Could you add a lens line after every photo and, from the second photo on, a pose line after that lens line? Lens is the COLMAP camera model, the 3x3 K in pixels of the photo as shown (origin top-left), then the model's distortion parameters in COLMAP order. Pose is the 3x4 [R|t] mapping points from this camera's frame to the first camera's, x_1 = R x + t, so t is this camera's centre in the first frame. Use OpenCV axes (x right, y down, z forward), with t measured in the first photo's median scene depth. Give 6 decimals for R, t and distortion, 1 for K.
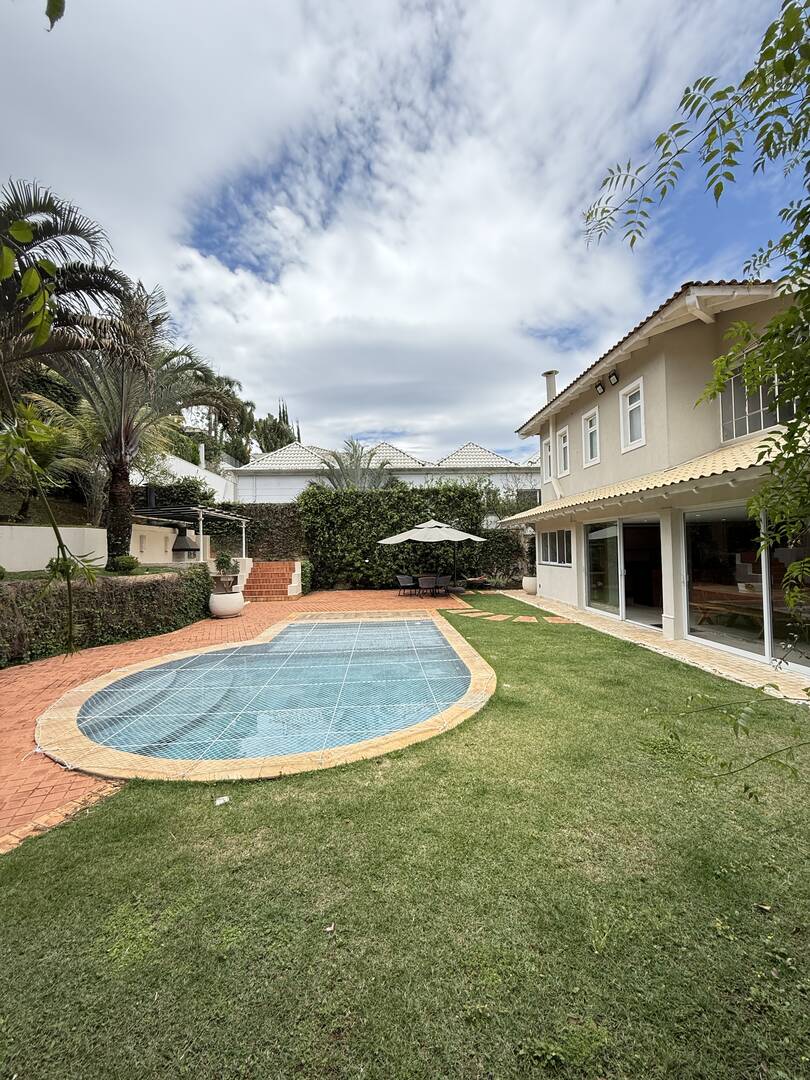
lens RADIAL K [[432.9, 0, 404.0], [0, 432.9, 536.6], [0, 0, 1]] dist [-0.000414, 0.000276]
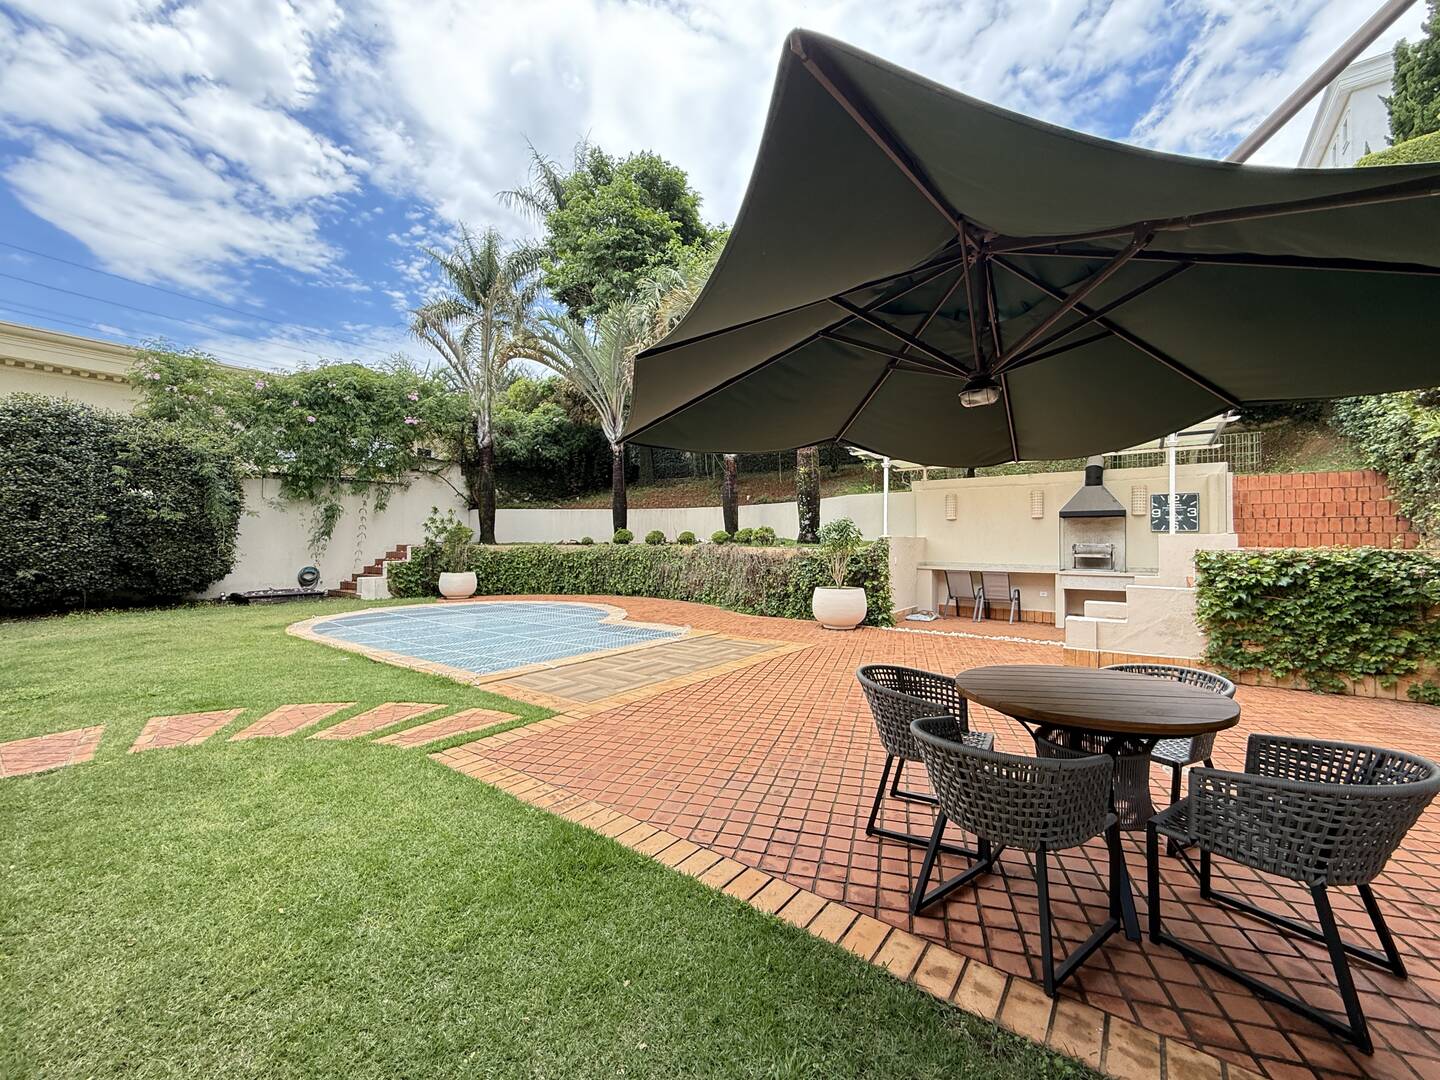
lens RADIAL K [[577.2, 0, 714.4], [0, 577.2, 540.0], [0, 0, 1]] dist [-0.000414, 0.000276]
pose [[-0.647764, 0.017692, -0.761635, 0.335475], [0.035370, 0.999351, -0.006868, 0.066672], [0.761019, -0.031388, -0.647970, 1.486938]]
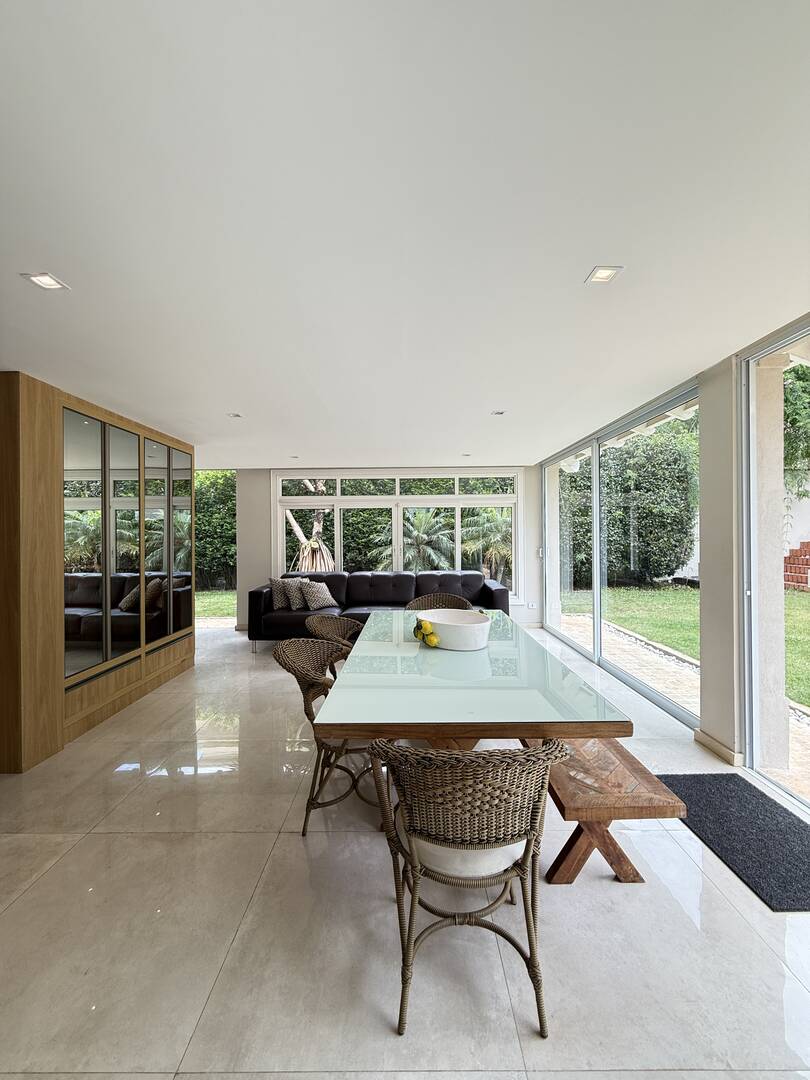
lens RADIAL K [[432.9, 0, 404.0], [0, 432.9, 536.6], [0, 0, 1]] dist [-0.000414, 0.000276]
pose [[-0.997883, 0.027891, 0.058748, 0.650931], [0.026265, 0.999255, -0.028284, 0.049267], [-0.059493, -0.026681, -0.997872, 1.009894]]
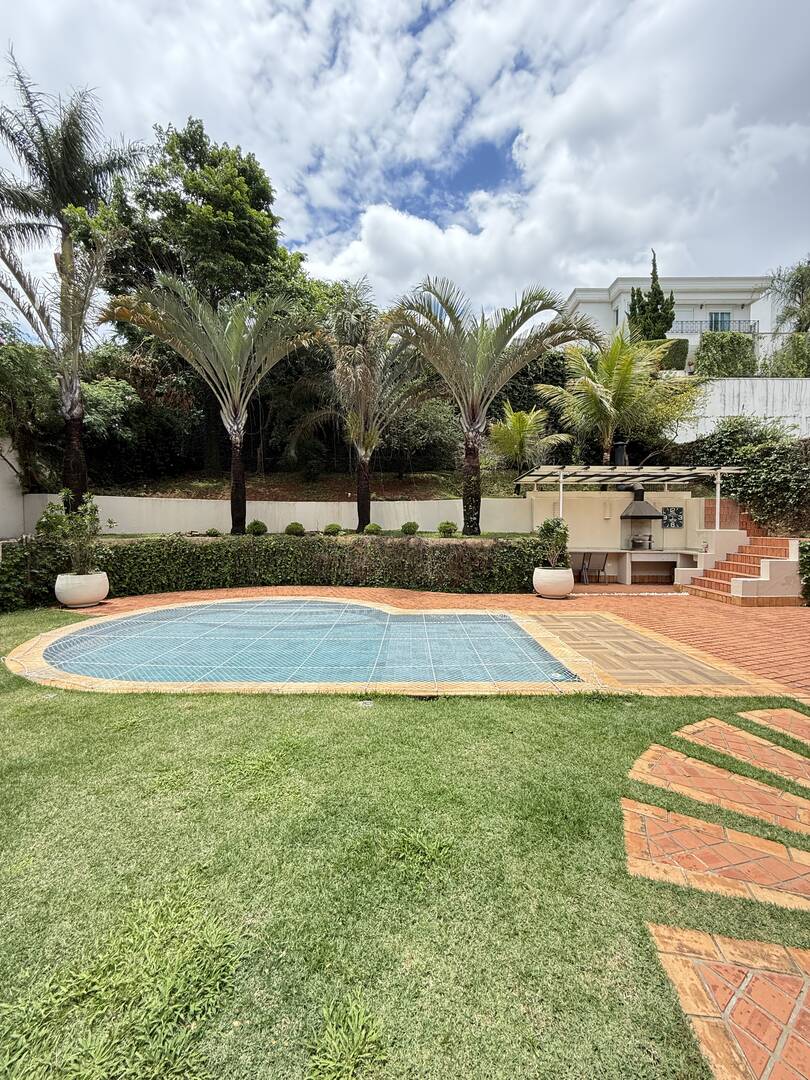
lens RADIAL K [[432.9, 0, 404.0], [0, 432.9, 536.6], [0, 0, 1]] dist [-0.000414, 0.000276]
pose [[-0.064939, 0.041990, -0.997005, 0.463172], [0.029673, 0.998754, 0.040131, 0.029031], [0.997448, -0.026978, -0.066104, 0.828363]]
